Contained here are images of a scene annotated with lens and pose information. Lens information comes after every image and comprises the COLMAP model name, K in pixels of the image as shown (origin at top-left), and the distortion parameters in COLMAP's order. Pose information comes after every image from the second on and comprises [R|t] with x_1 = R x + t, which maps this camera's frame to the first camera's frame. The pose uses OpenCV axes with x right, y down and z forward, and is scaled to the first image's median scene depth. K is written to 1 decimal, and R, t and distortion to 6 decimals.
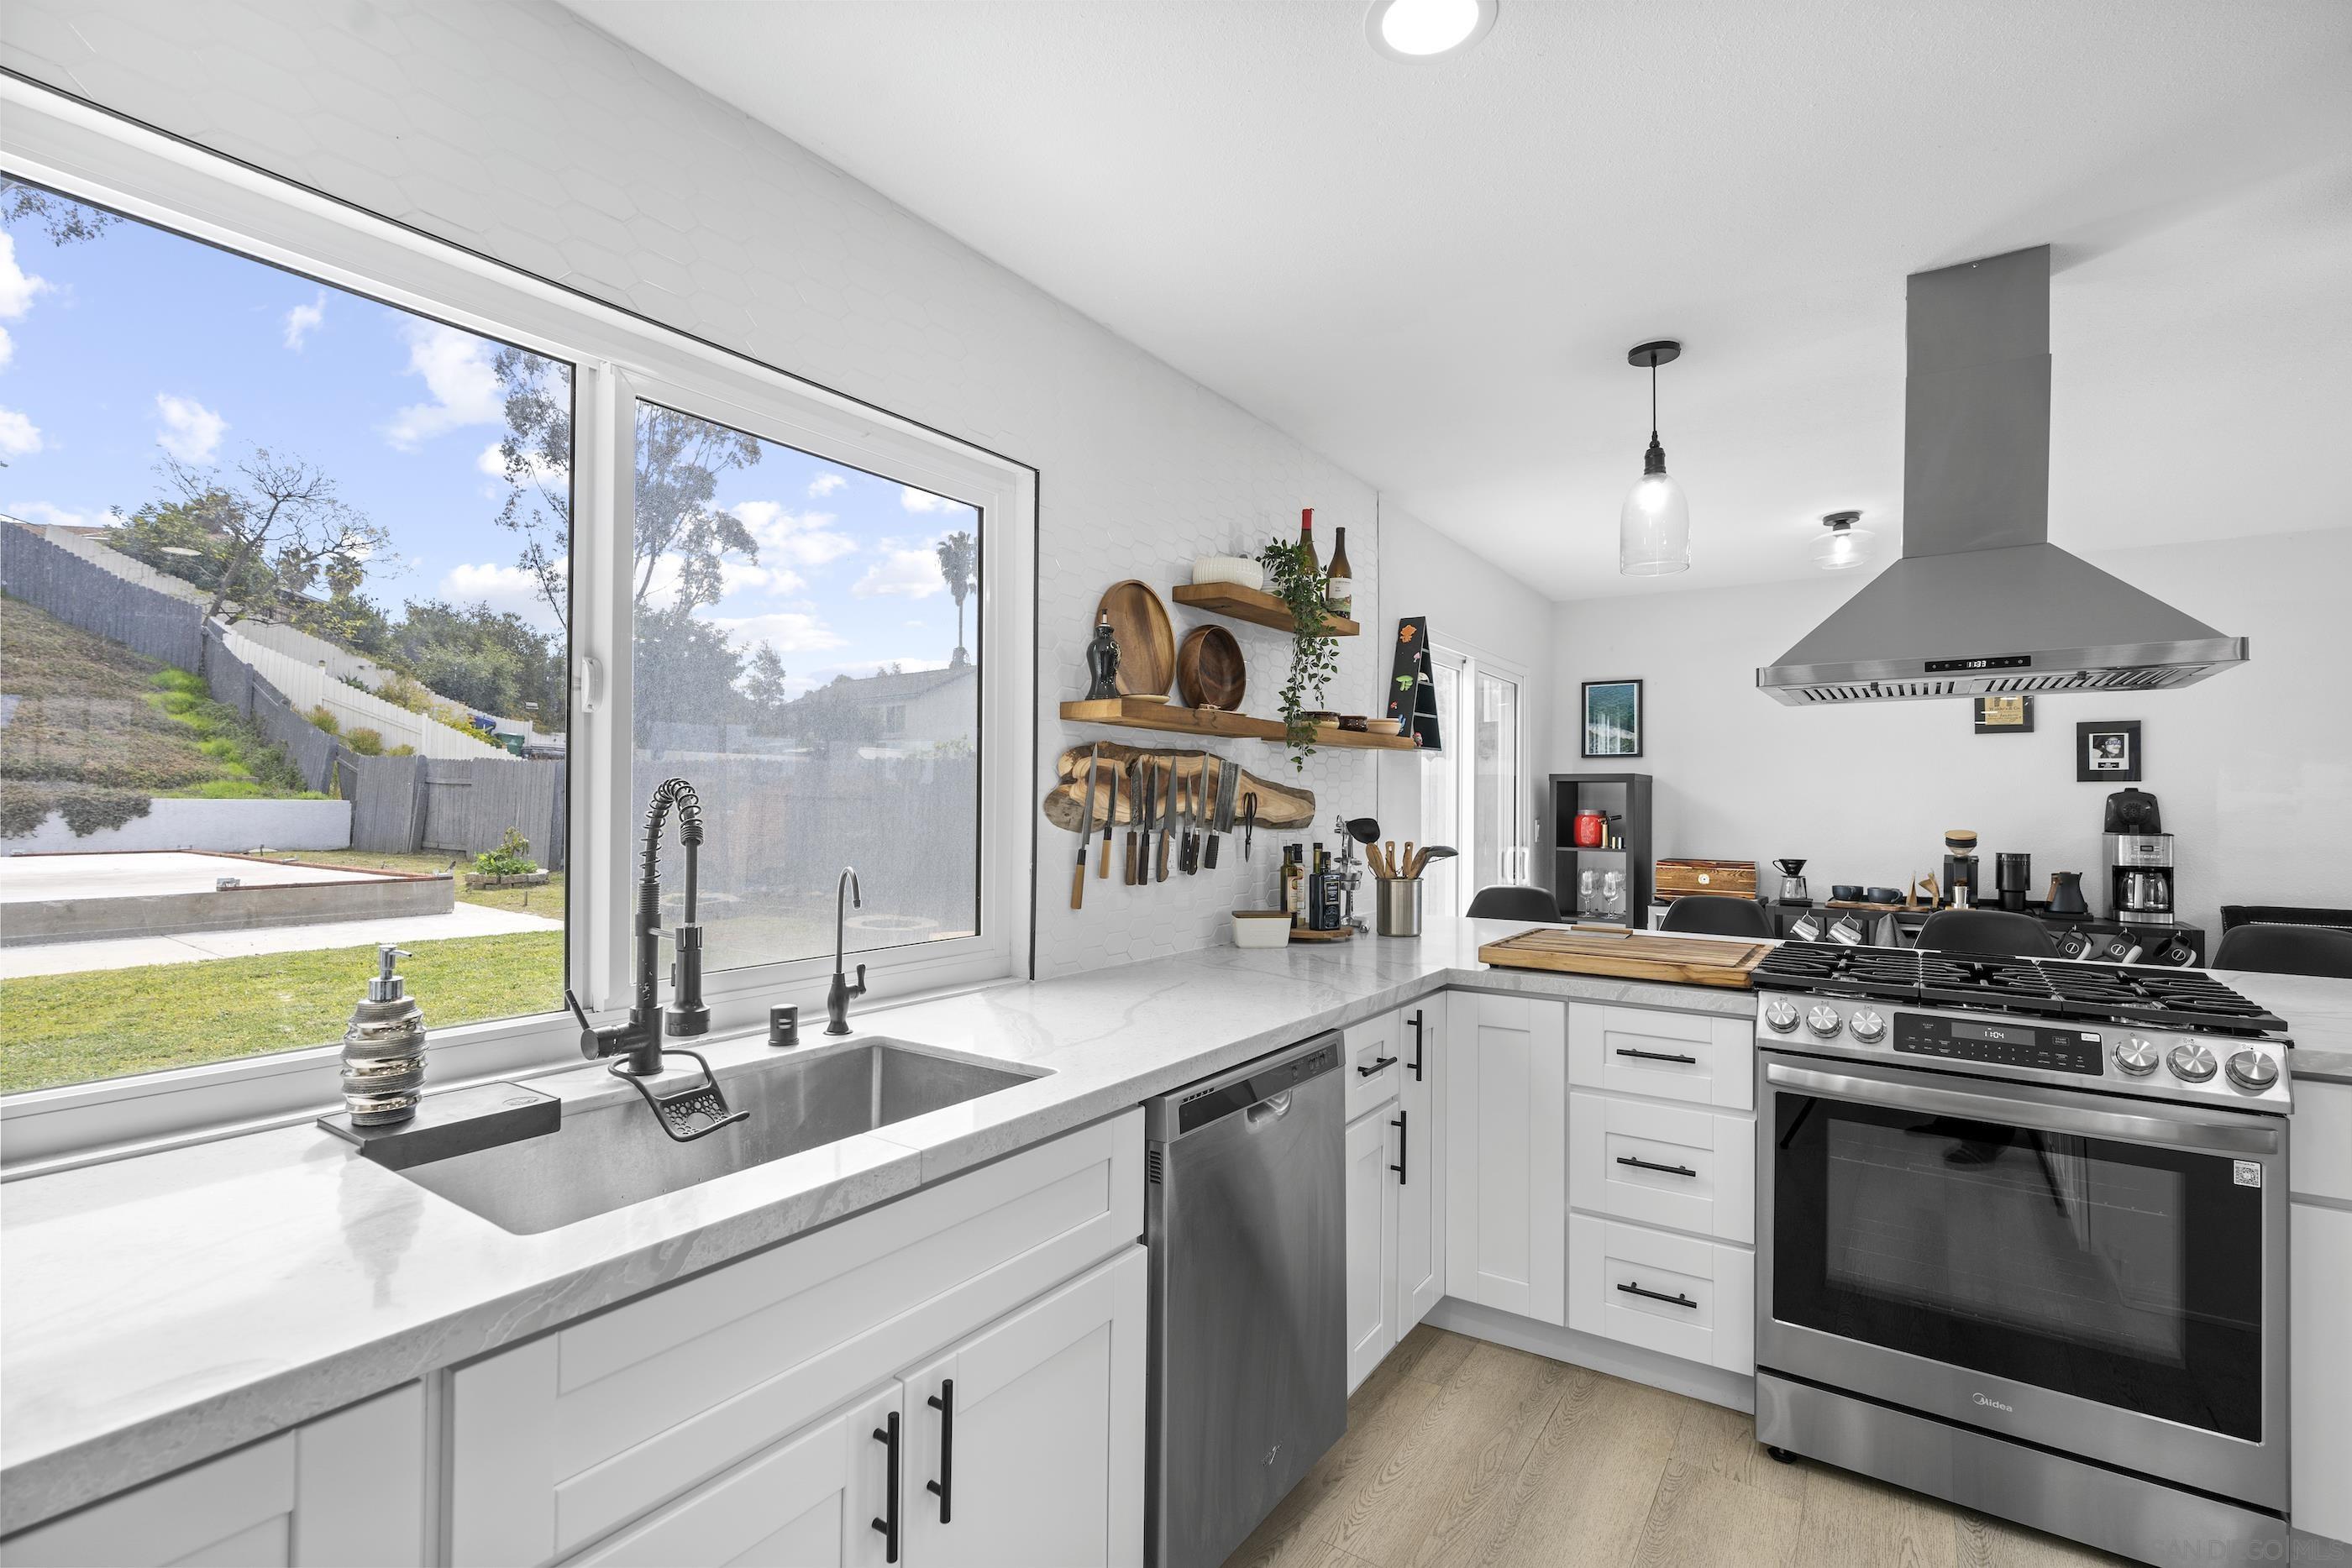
lens RADIAL K [[1064.3, 0, 1168.1], [0, 1064.3, 788.0], [0, 0, 1]] dist [-0.005421, 0.001047]
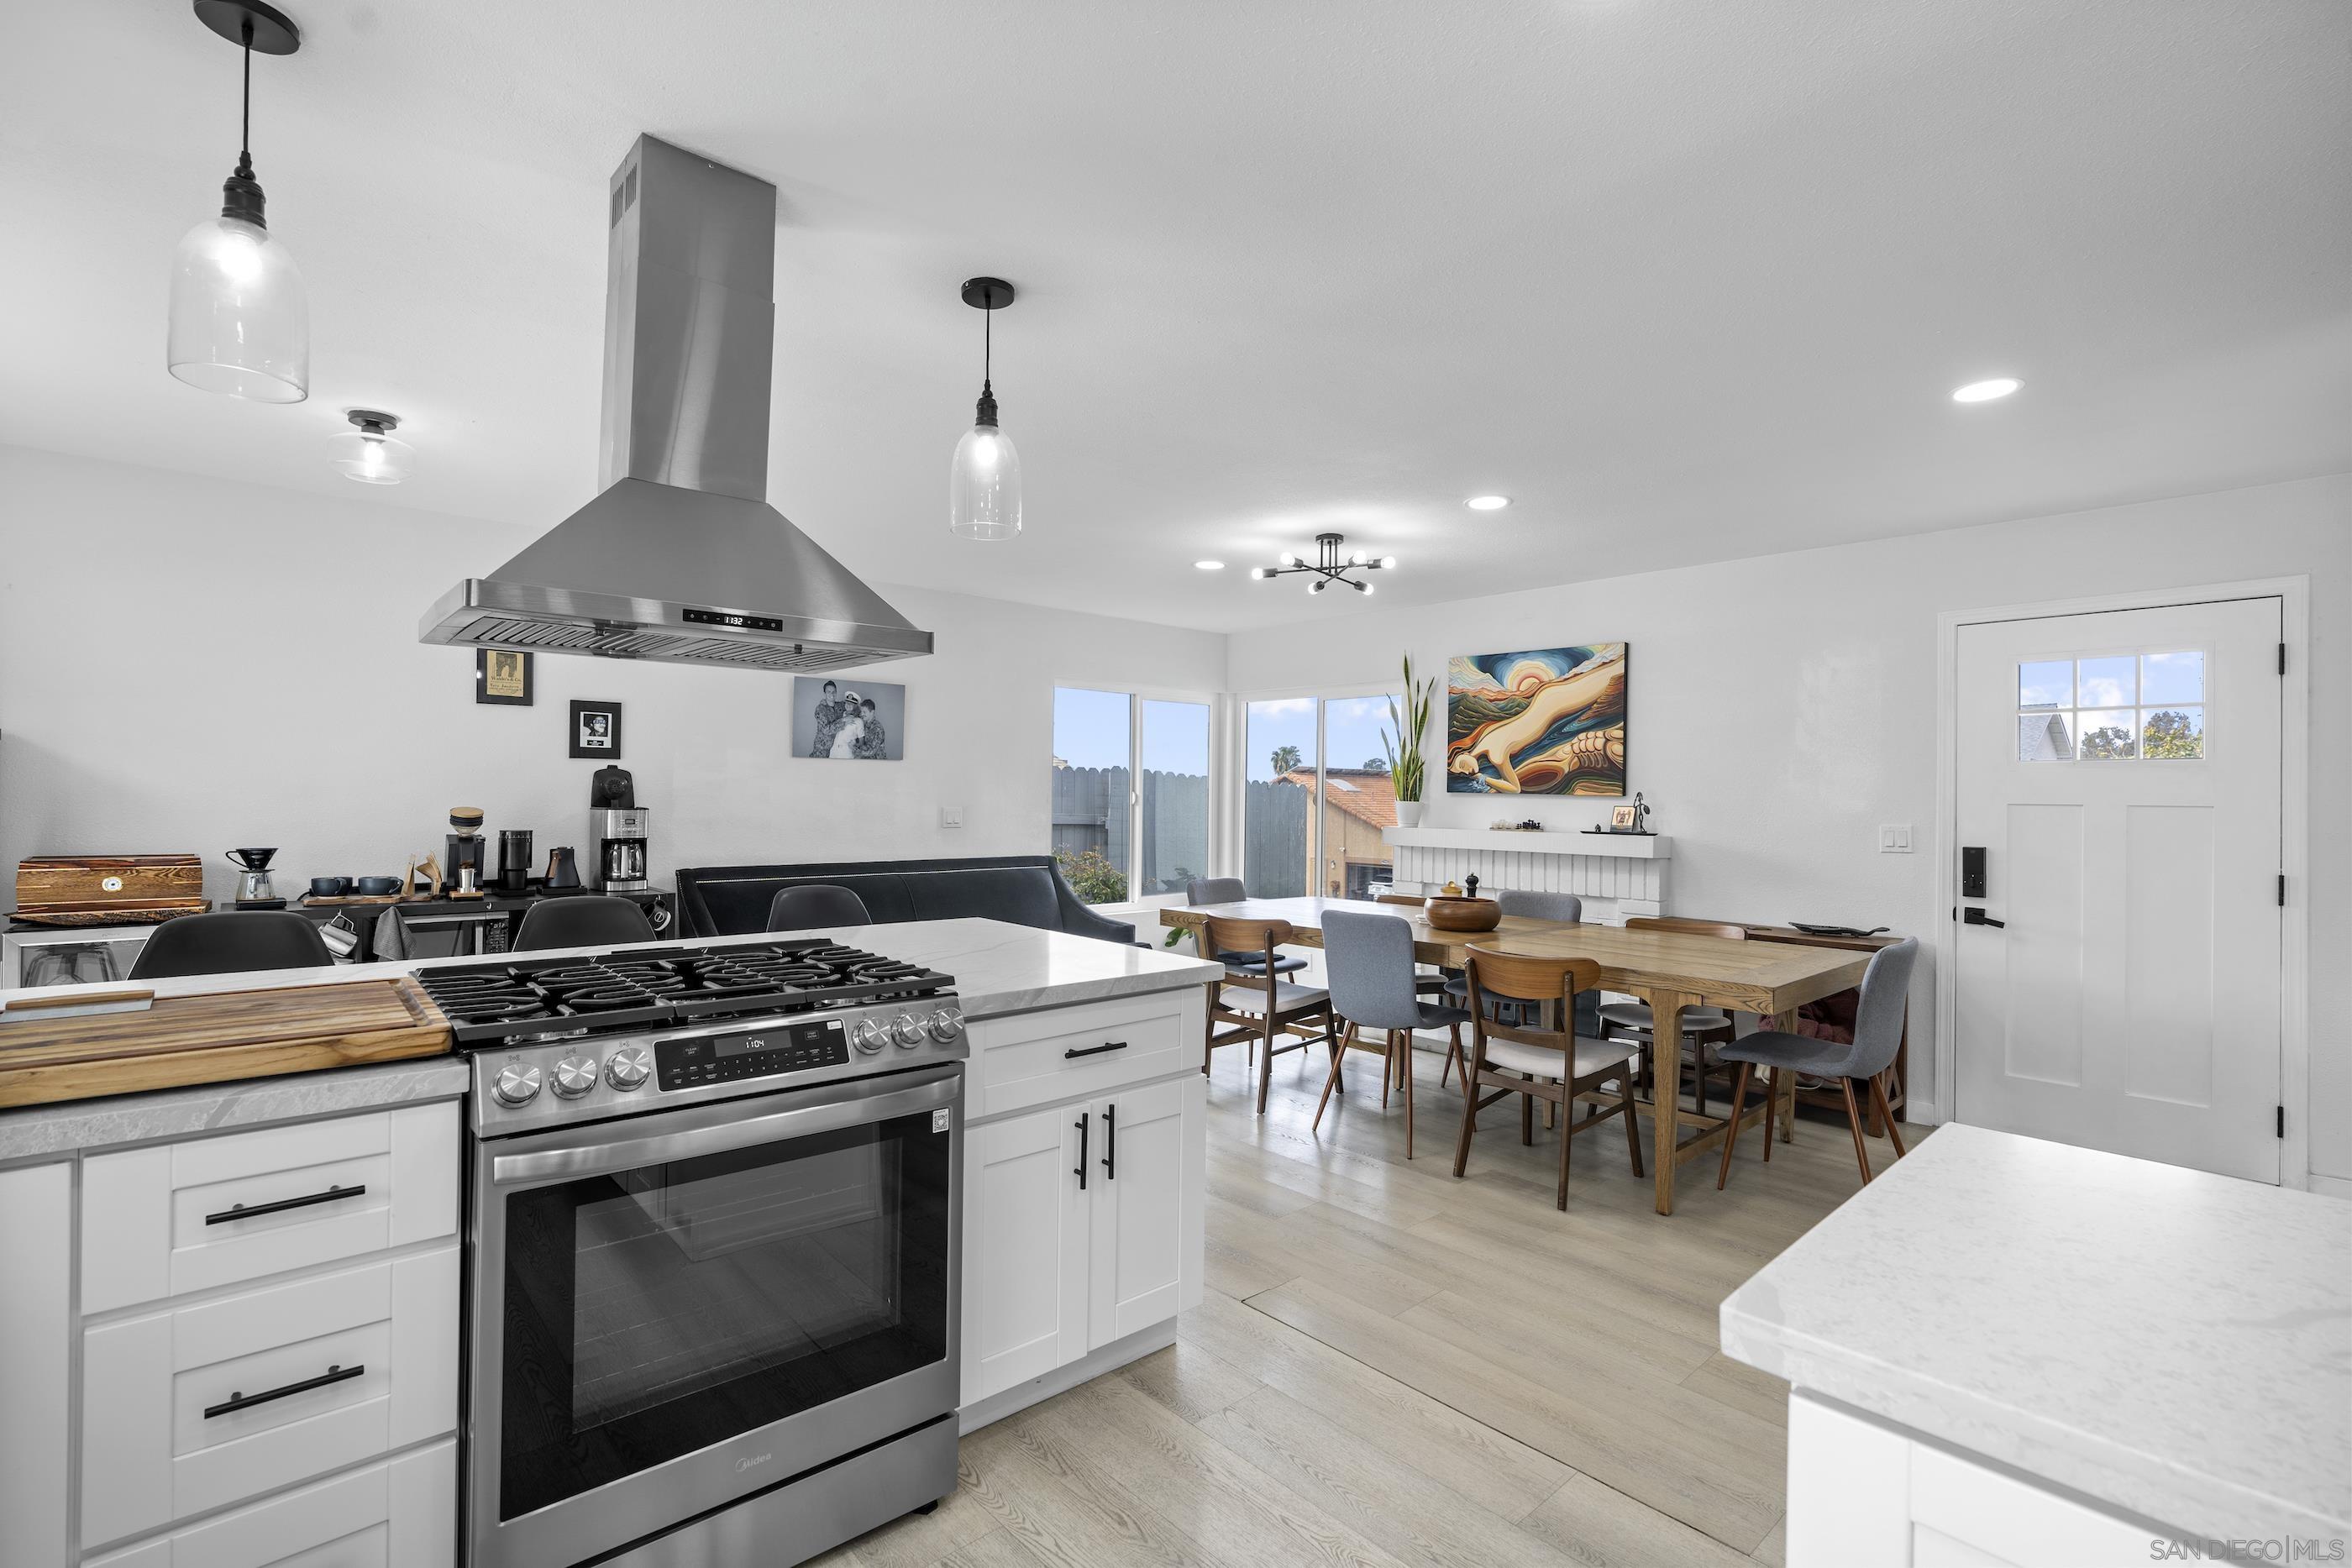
lens RADIAL K [[1064.3, 0, 1168.1], [0, 1064.3, 788.0], [0, 0, 1]] dist [-0.005421, 0.001047]
pose [[0.237294, 0.001839, 0.971436, 0.002714], [-0.026235, 0.999646, 0.004516, 0.005145], [-0.971084, -0.026557, 0.237258, 0.309335]]
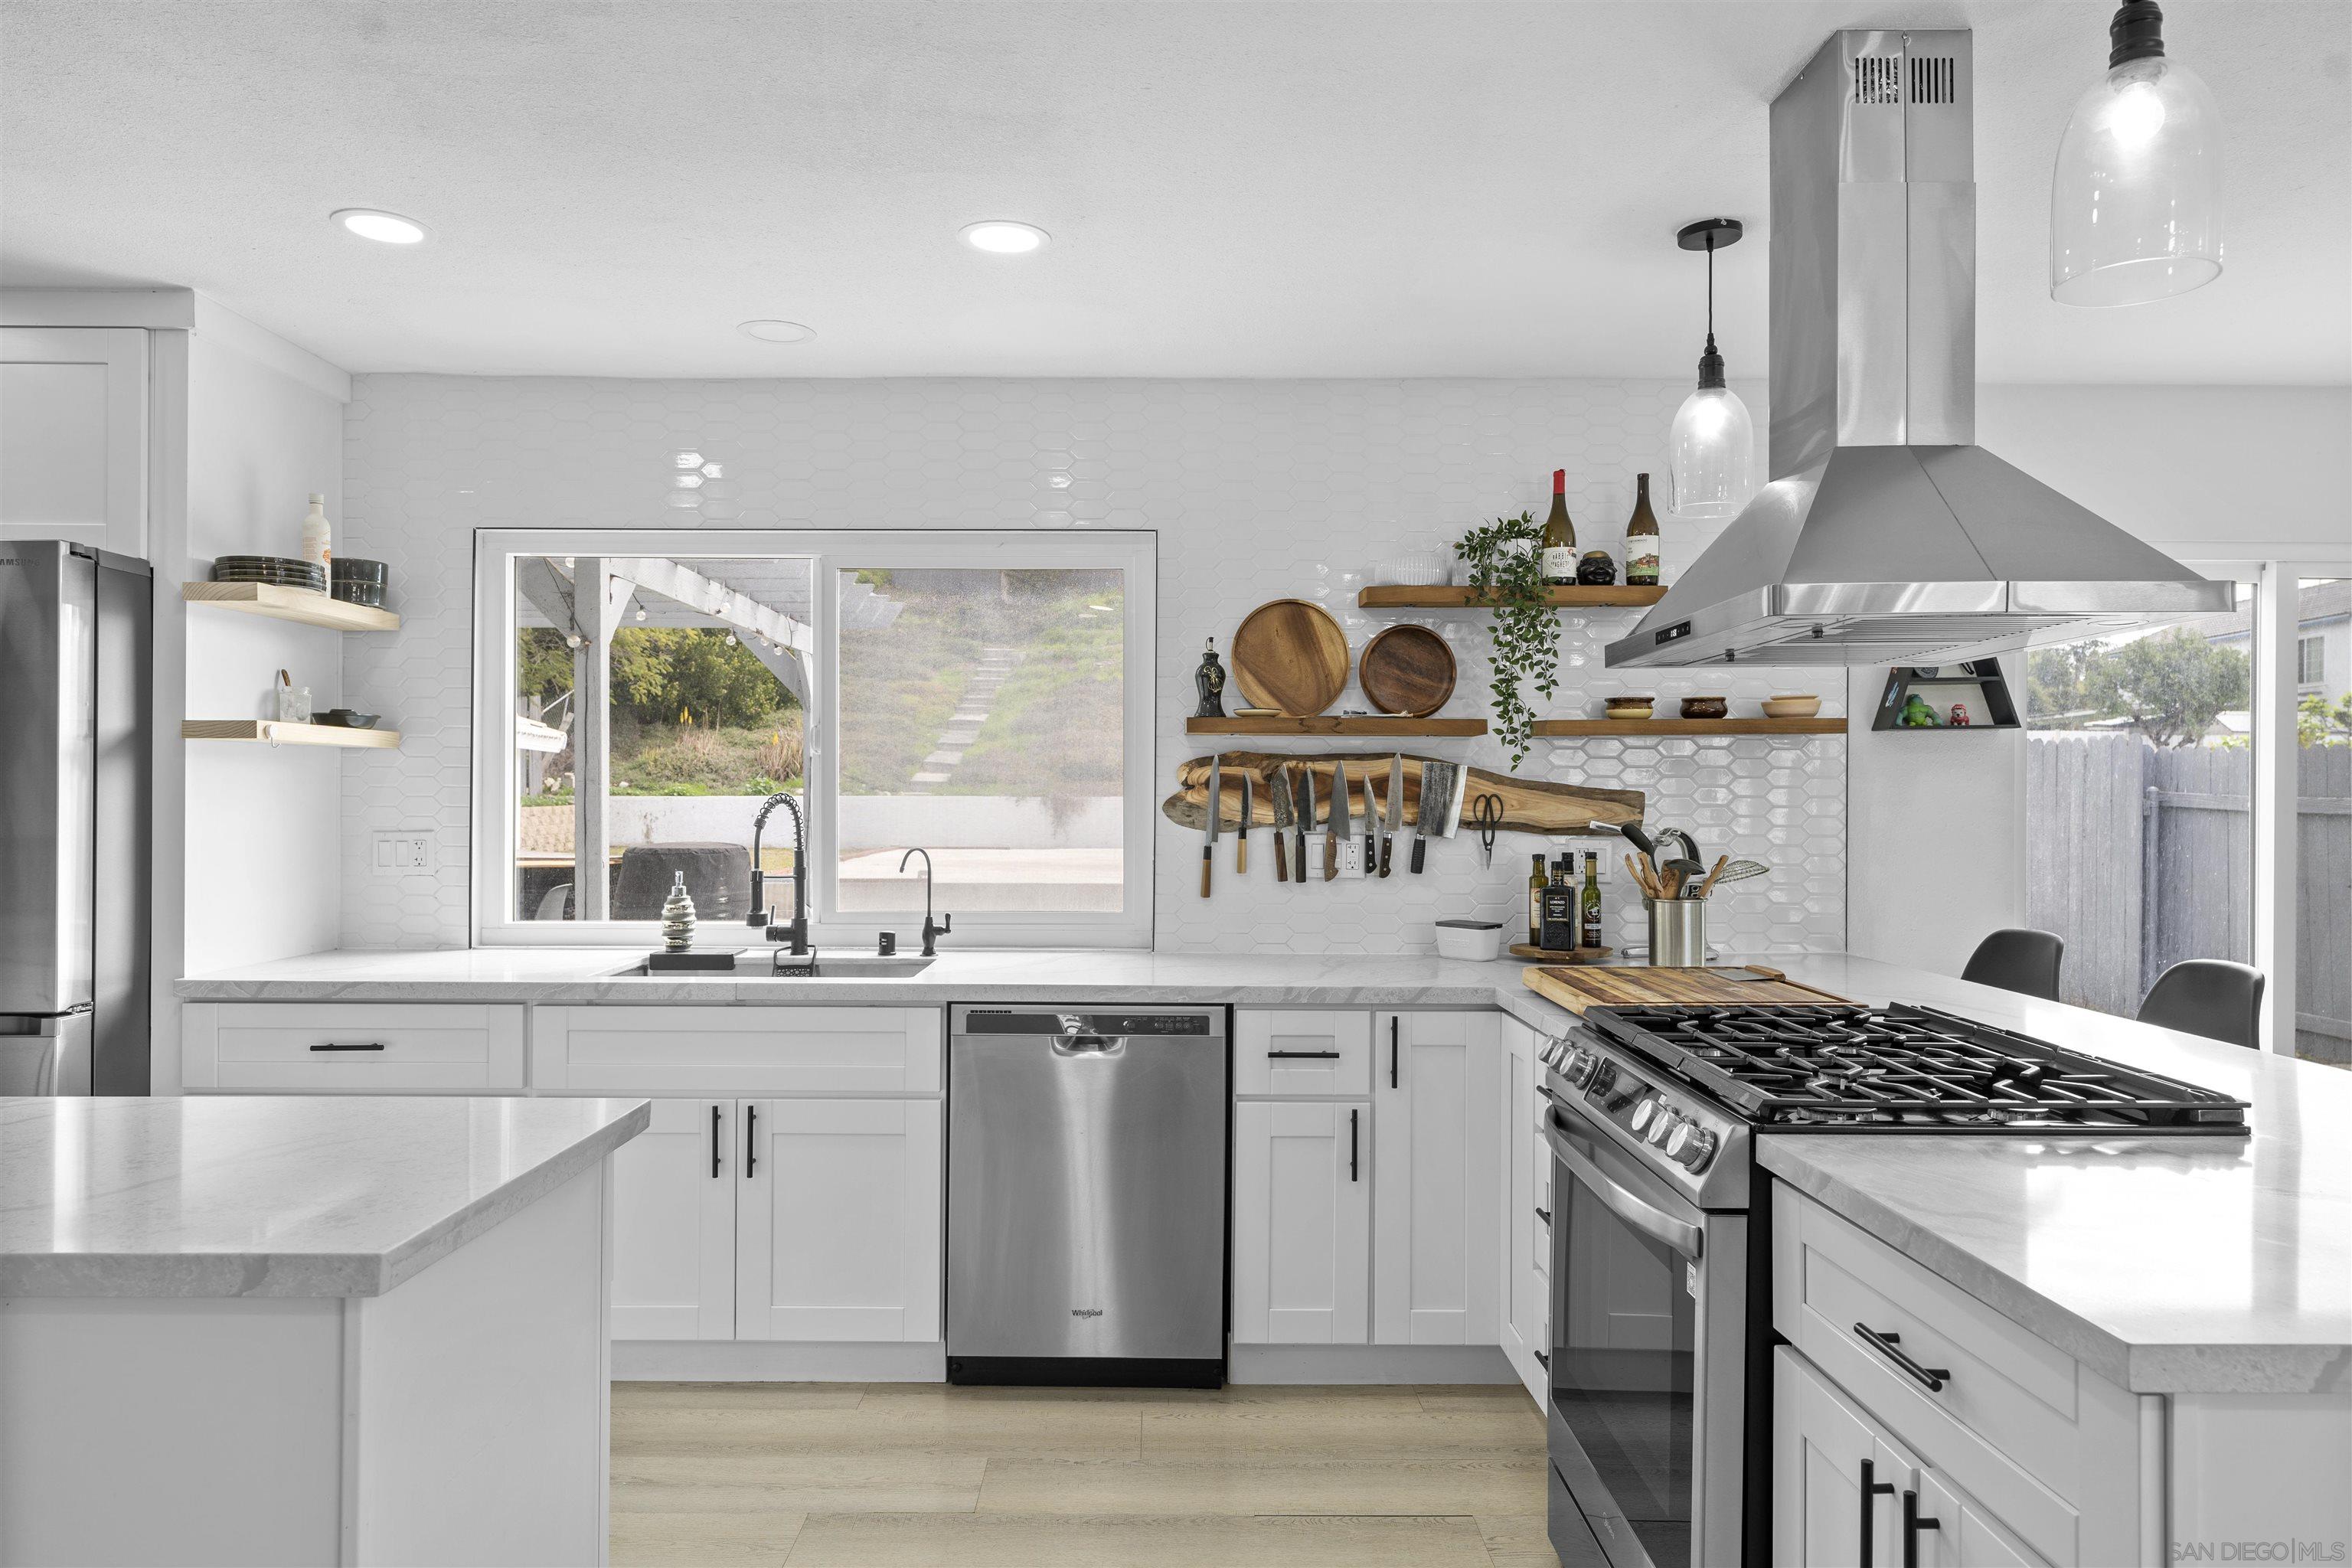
lens RADIAL K [[1501.6, 0, 1162.0], [0, 1501.6, 789.1], [0, 0, 1]] dist [0.001422, -0.000271]
pose [[0.570659, -0.007468, -0.821153, 1.017064], [0.011651, 0.999932, -0.000997, -0.002605], [0.821104, -0.008998, 0.570707, 0.025346]]
